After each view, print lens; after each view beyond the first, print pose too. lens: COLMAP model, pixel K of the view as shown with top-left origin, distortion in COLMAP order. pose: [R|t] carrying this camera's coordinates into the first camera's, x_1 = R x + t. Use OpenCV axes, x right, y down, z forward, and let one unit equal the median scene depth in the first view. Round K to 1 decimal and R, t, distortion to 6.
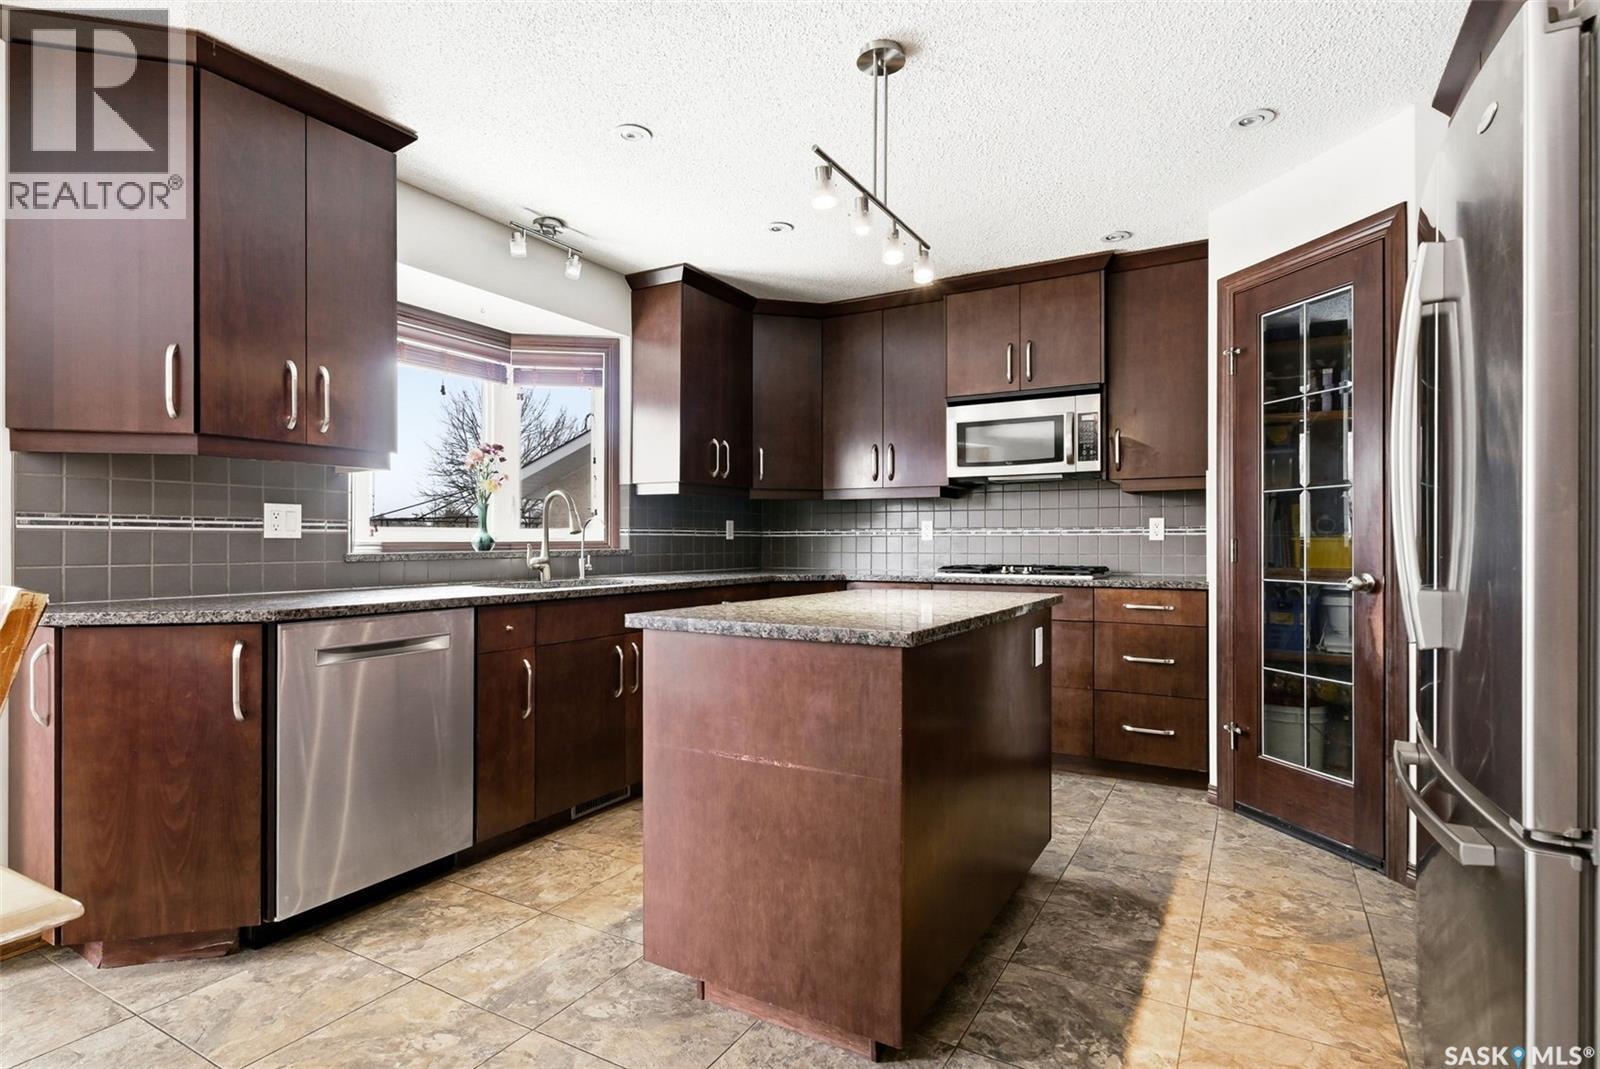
lens RADIAL K [[793.8, 0, 803.5], [0, 793.8, 540.0], [0, 0, 1]] dist [-0.018763, 0.001030]
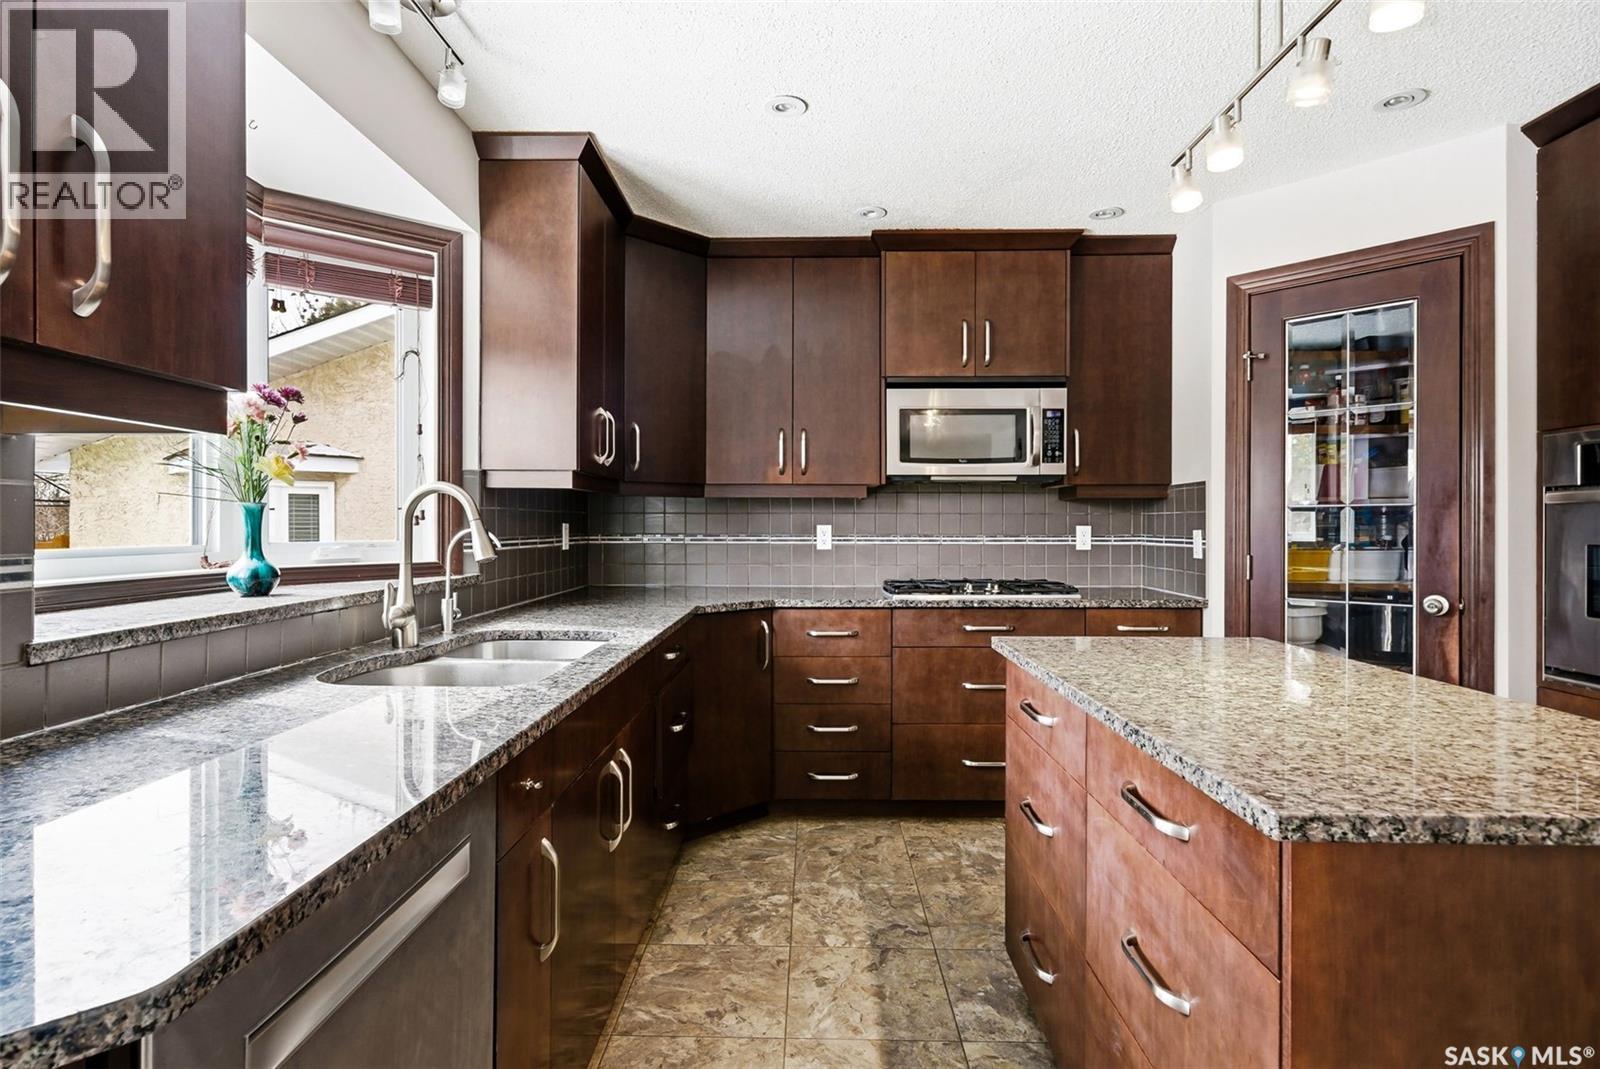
lens RADIAL K [[793.8, 0, 803.5], [0, 793.8, 540.0], [0, 0, 1]] dist [-0.018763, 0.001030]
pose [[0.880366, -0.006636, 0.474248, -0.299940], [-0.003276, 0.999793, 0.020072, -0.029544], [-0.474283, -0.019225, 0.880162, 0.338451]]
